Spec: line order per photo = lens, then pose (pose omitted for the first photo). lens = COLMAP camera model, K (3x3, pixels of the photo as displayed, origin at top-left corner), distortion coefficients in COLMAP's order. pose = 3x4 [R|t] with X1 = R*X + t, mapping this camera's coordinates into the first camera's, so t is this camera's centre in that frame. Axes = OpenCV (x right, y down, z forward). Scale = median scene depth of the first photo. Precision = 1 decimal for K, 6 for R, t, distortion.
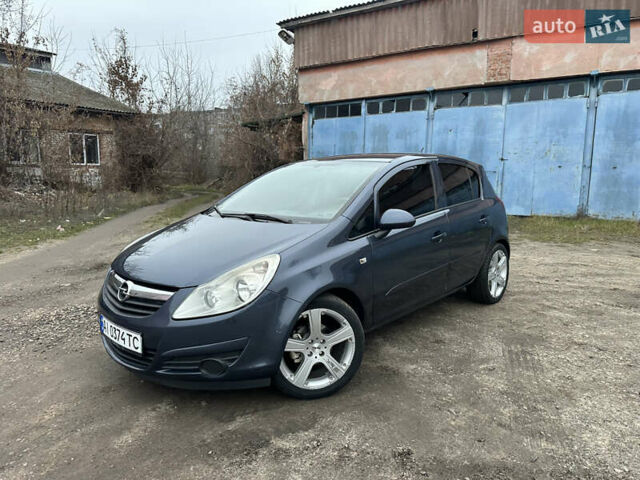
lens RADIAL K [[449.5, 0, 317.3], [0, 449.5, 239.0], [0, 0, 1]] dist [0.055910, -0.069837]
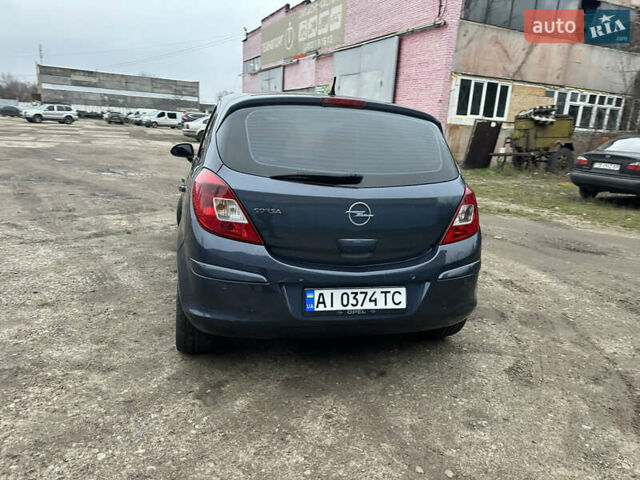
lens RADIAL K [[450.9, 0, 316.5], [0, 450.9, 237.1], [0, 0, 1]] dist [0.038403, -0.047495]
pose [[-0.548354, 0.163930, -0.820021, 0.305042], [-0.185960, 0.932141, 0.310697, -0.081492], [0.815308, 0.322863, -0.480659, 0.558190]]
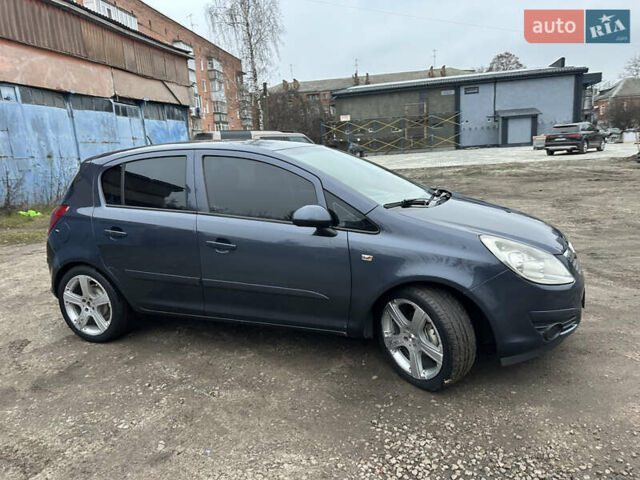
lens RADIAL K [[450.3, 0, 316.5], [0, 450.3, 242.3], [0, 0, 1]] dist [0.038795, -0.047455]
pose [[-0.369434, -0.168469, 0.913858, -0.281952], [0.192728, 0.948154, 0.252703, -0.072935], [-0.909052, 0.269483, -0.317811, 0.446414]]
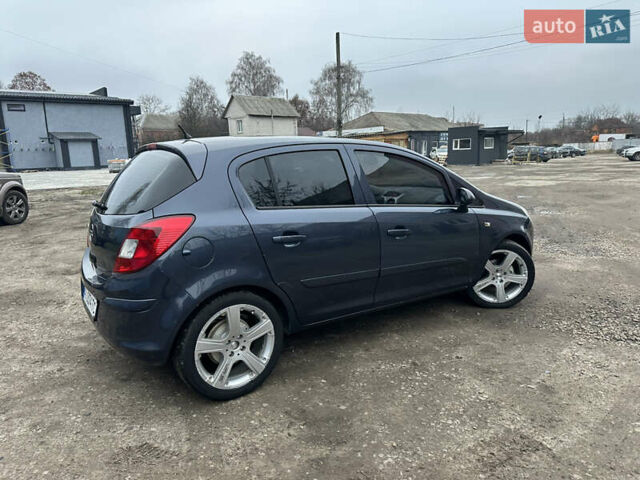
lens RADIAL K [[449.5, 0, 317.3], [0, 449.5, 239.0], [0, 0, 1]] dist [0.055910, -0.069837]
pose [[-0.973013, -0.016474, 0.230161, -0.040082], [0.060430, 0.944443, 0.323072, -0.104721], [-0.222696, 0.328262, -0.917960, 0.680285]]
